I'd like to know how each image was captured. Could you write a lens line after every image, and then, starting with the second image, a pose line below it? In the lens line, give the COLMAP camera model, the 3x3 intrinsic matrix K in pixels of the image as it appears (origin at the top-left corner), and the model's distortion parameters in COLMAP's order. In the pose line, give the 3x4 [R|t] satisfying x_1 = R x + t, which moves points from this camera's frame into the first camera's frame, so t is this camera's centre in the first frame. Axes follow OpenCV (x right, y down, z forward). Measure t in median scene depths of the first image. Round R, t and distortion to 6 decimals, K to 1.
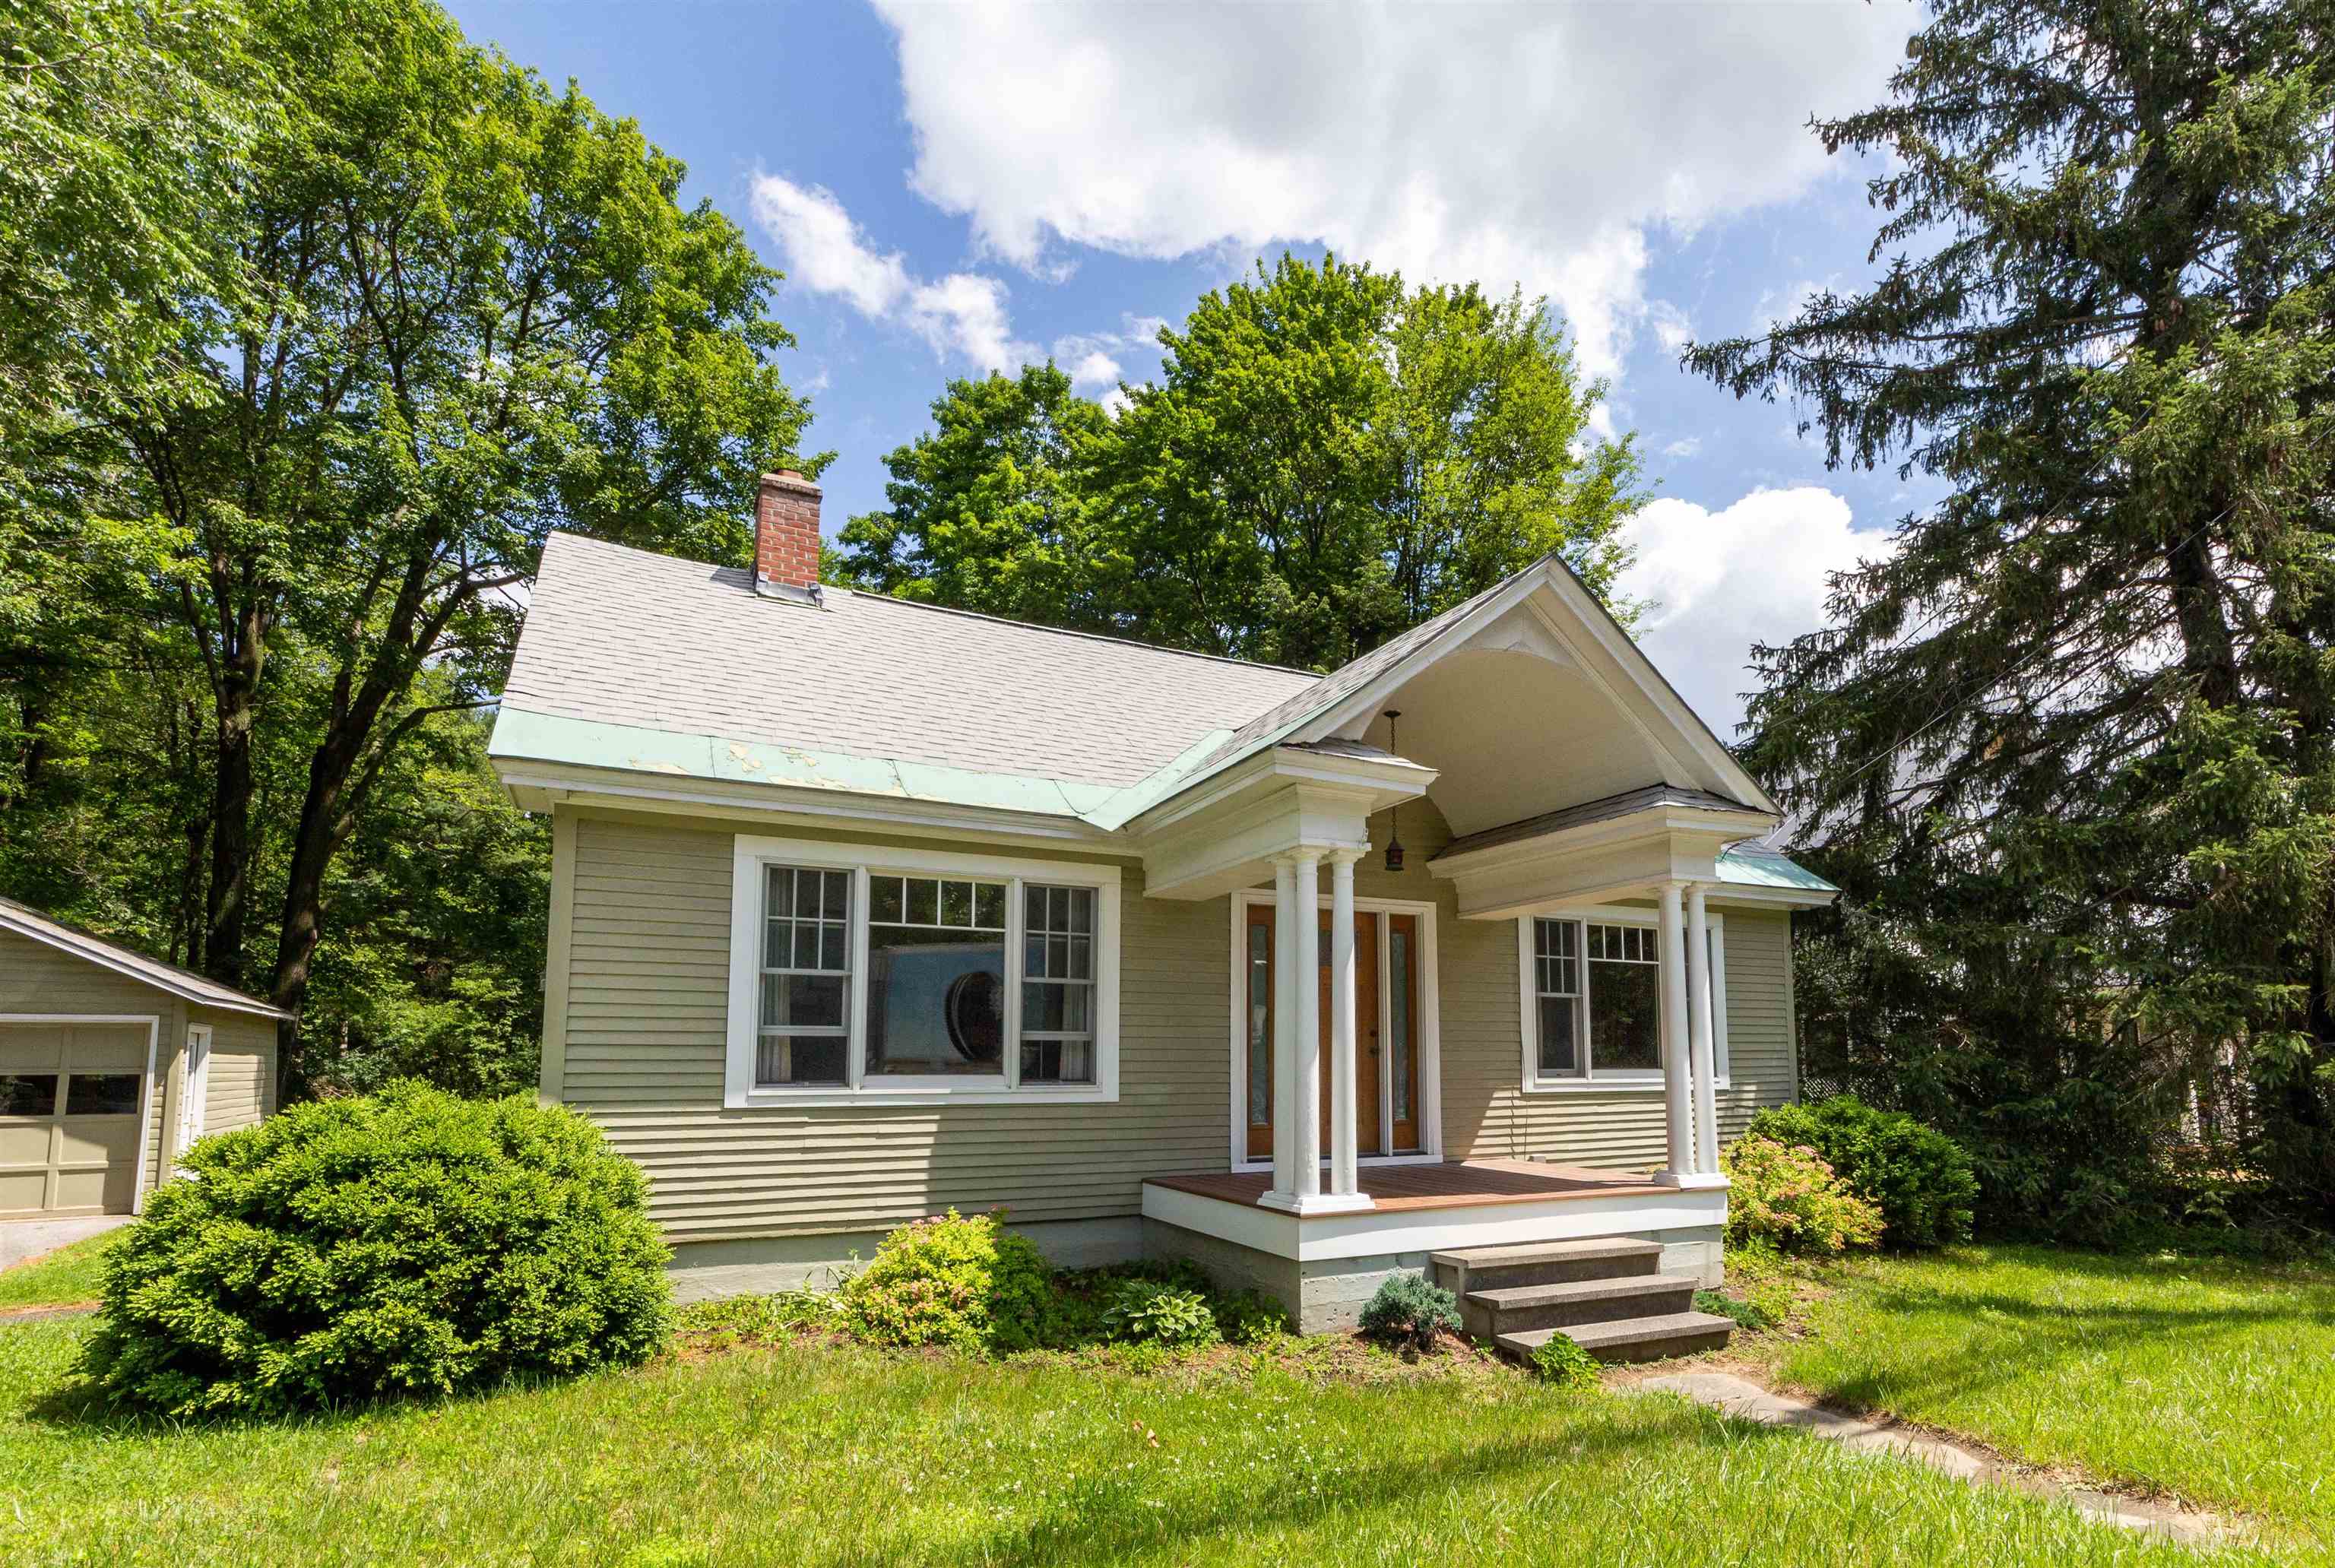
lens RADIAL K [[1017.0, 0, 1167.5], [0, 1017.0, 784.0], [0, 0, 1]] dist [0.000261, 0.000041]
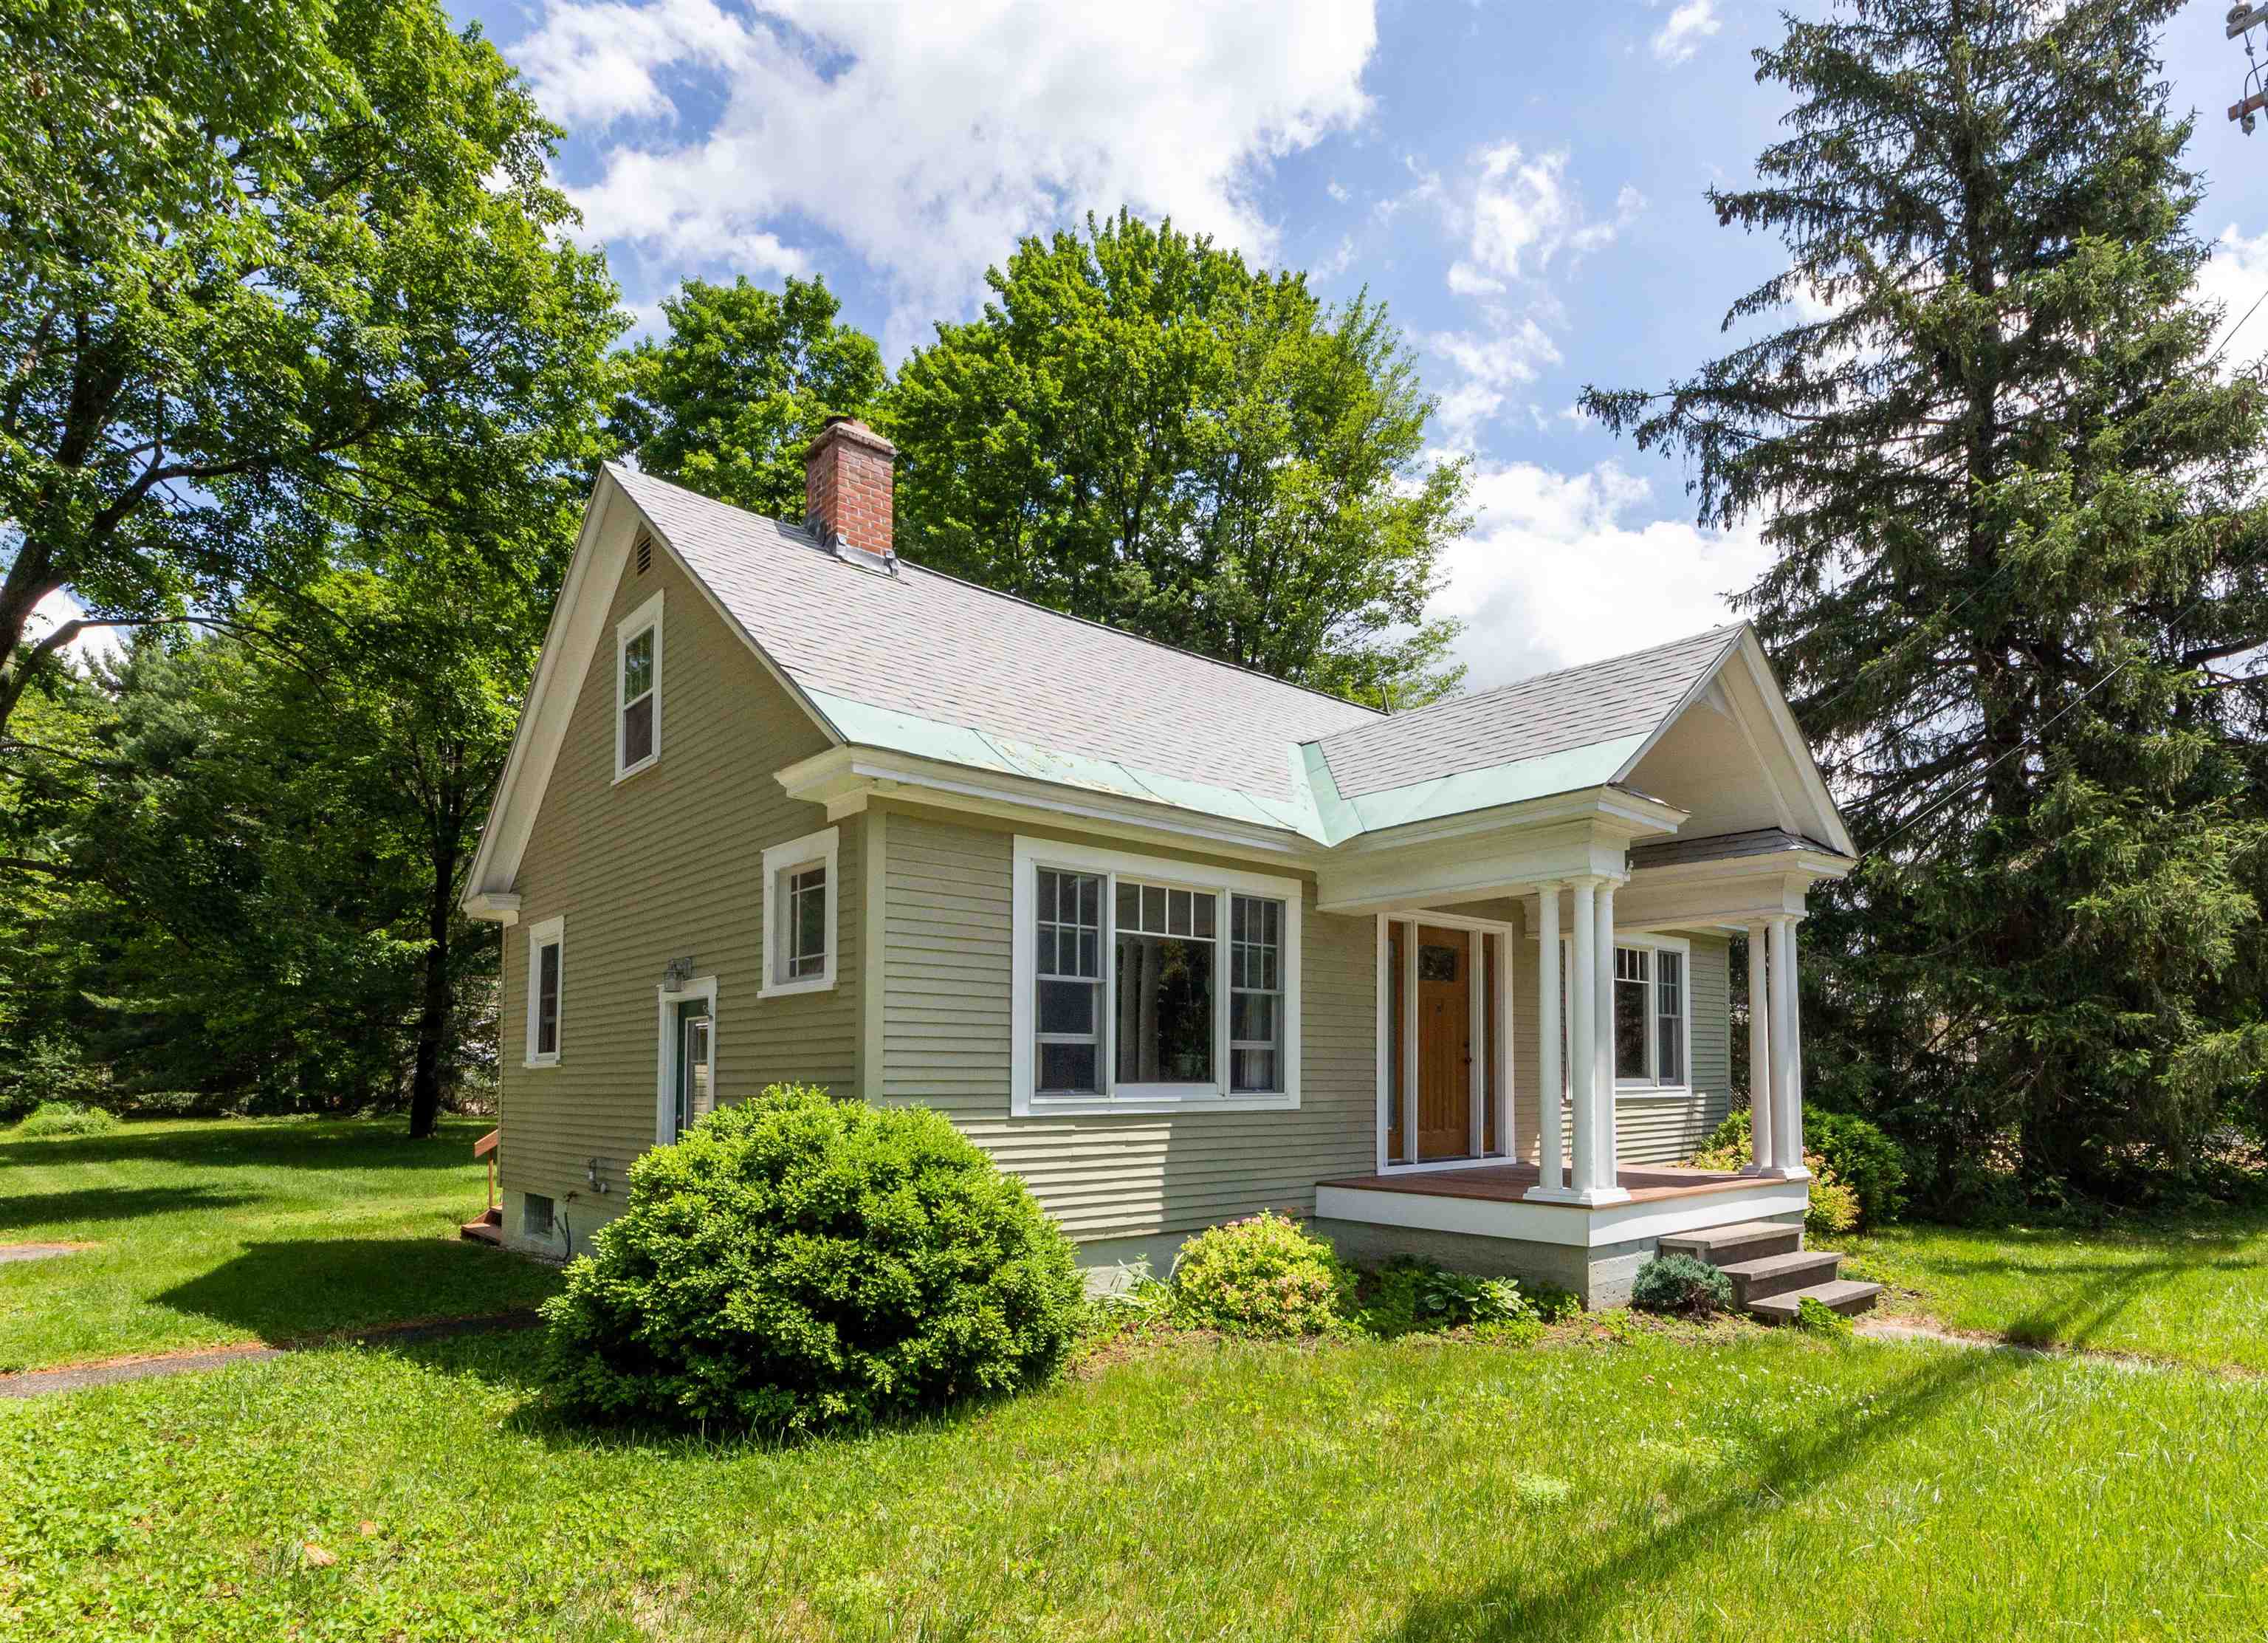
lens RADIAL K [[1103.0, 0, 1134.0], [0, 1103.0, 821.5], [0, 0, 1]] dist [-0.001614, 0.001062]
pose [[0.972542, 0.052823, 0.226652, -0.477905], [-0.062300, 0.997448, 0.034863, -0.005558], [-0.224232, -0.048026, 0.973352, -0.032480]]
